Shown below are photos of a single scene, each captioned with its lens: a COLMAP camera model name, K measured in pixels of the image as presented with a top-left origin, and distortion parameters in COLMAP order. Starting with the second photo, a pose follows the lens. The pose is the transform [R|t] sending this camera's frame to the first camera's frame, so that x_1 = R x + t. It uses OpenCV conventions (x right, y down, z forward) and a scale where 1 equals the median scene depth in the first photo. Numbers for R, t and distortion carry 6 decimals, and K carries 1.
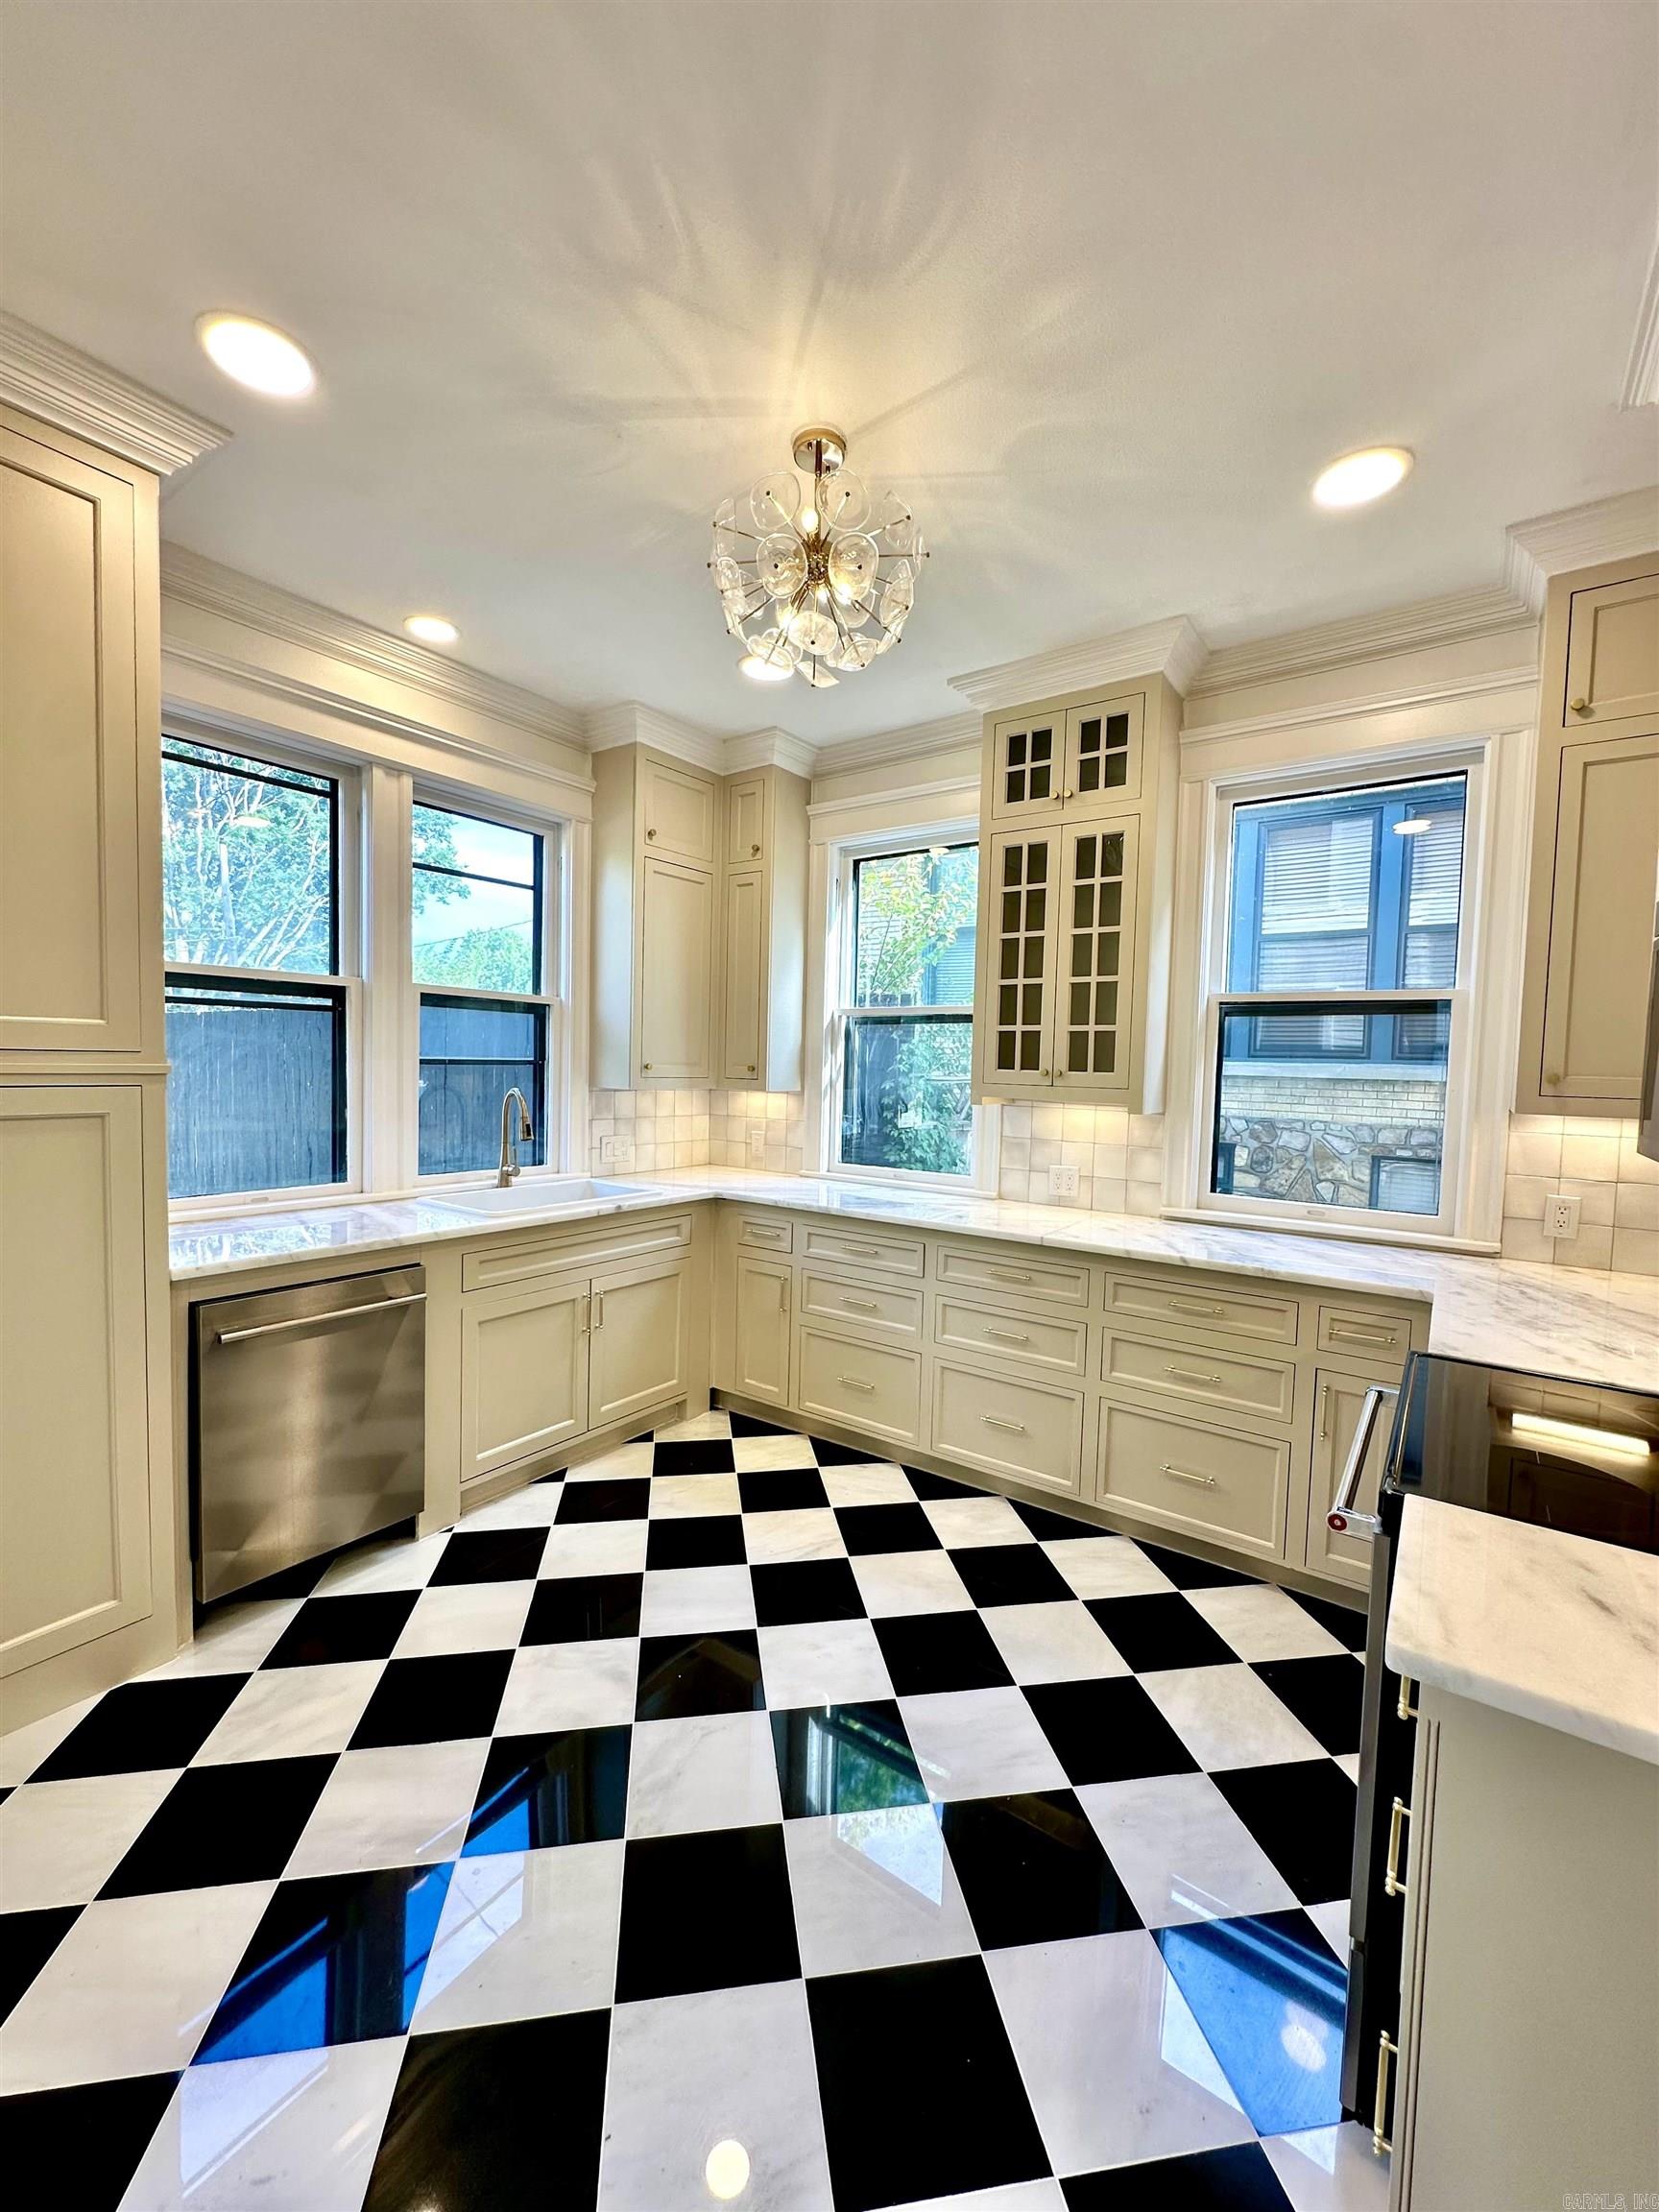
lens RADIAL K [[886.9, 0, 832.6], [0, 886.9, 1107.1], [0, 0, 1]] dist [-0.004370, 0.000939]
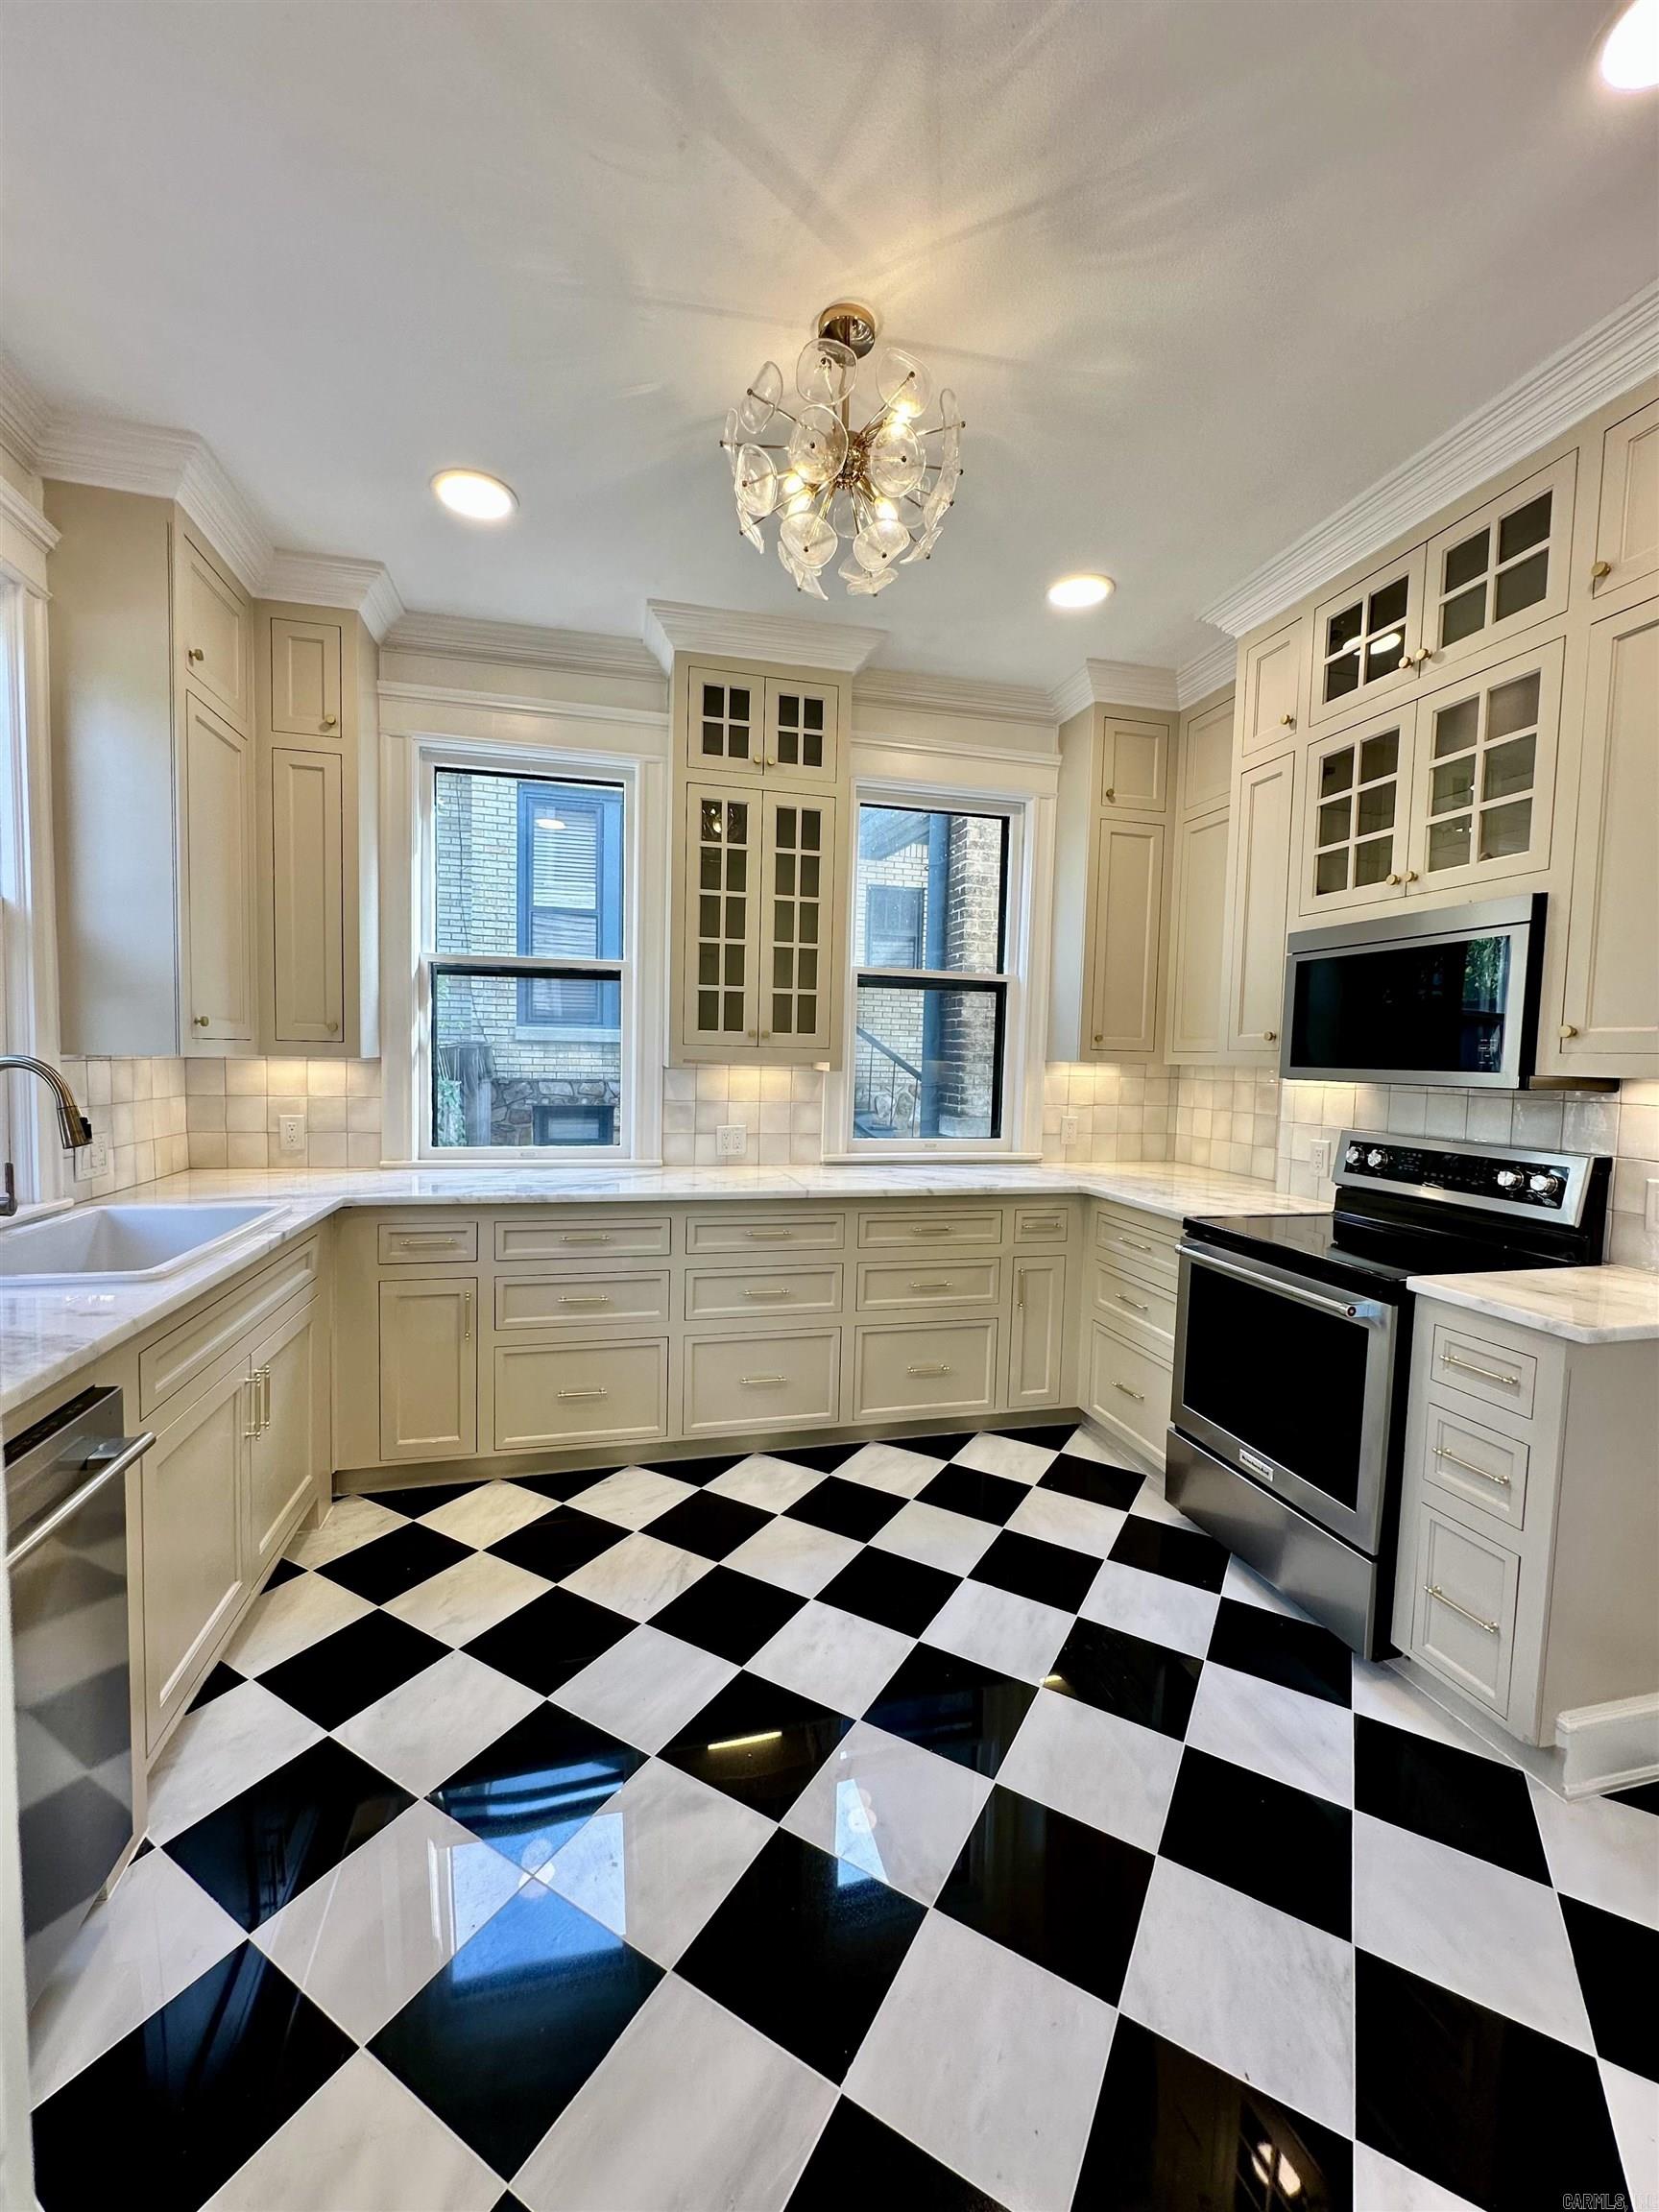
lens RADIAL K [[886.9, 0, 831.2], [0, 886.9, 1106.0], [0, 0, 1]] dist [-0.004370, 0.000939]
pose [[0.643161, -0.056476, 0.763646, -0.480221], [0.030008, 0.998369, 0.048562, -0.002492], [-0.765143, -0.008318, 0.643807, 0.273429]]
